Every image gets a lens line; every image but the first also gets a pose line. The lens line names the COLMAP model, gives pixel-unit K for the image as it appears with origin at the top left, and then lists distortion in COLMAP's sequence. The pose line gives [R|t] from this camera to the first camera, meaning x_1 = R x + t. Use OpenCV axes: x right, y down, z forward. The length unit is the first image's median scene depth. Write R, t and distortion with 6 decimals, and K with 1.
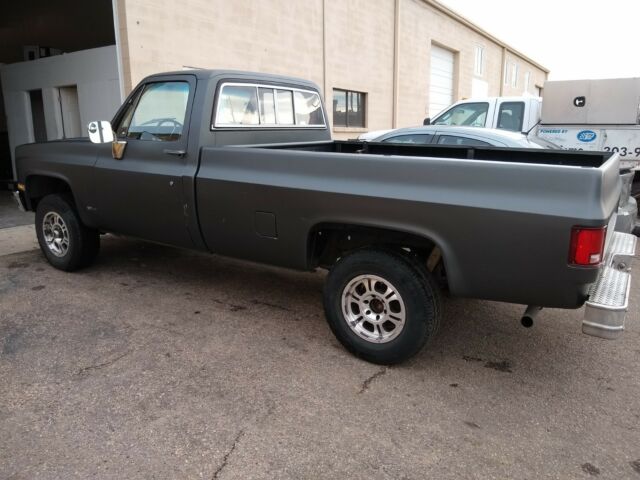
lens RADIAL K [[507.0, 0, 320.0], [0, 507.0, 240.0], [0, 0, 1]] dist [-0.014795, 0.021133]
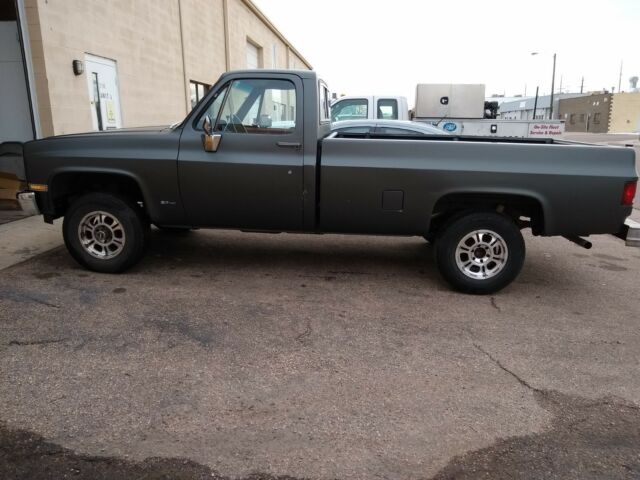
lens RADIAL K [[503.2, 0, 318.0], [0, 503.2, 241.9], [0, 0, 1]] dist [0.000956, -0.004130]
pose [[0.885358, -0.107032, 0.452422, -0.666456], [0.096653, 0.994251, 0.046072, -0.003688], [-0.454752, 0.002938, 0.890613, -0.015894]]
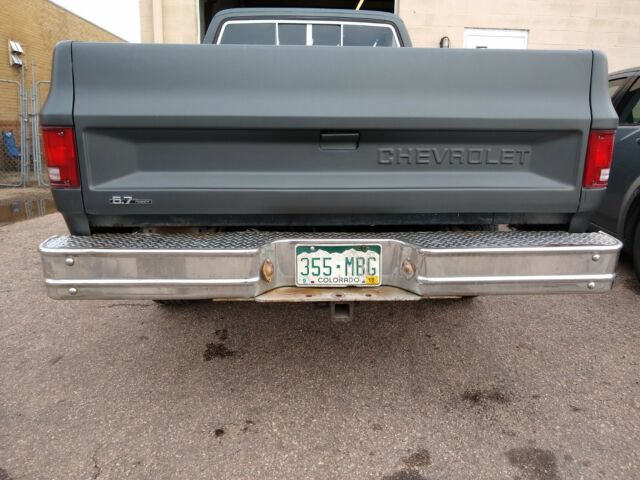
lens RADIAL K [[503.2, 0, 318.0], [0, 503.2, 241.9], [0, 0, 1]] dist [0.000956, -0.004130]
pose [[0.583768, 0.197684, -0.787487, 0.737008], [-0.188328, 0.976423, 0.105504, -0.007965], [0.789777, 0.086716, 0.607233, 0.491054]]
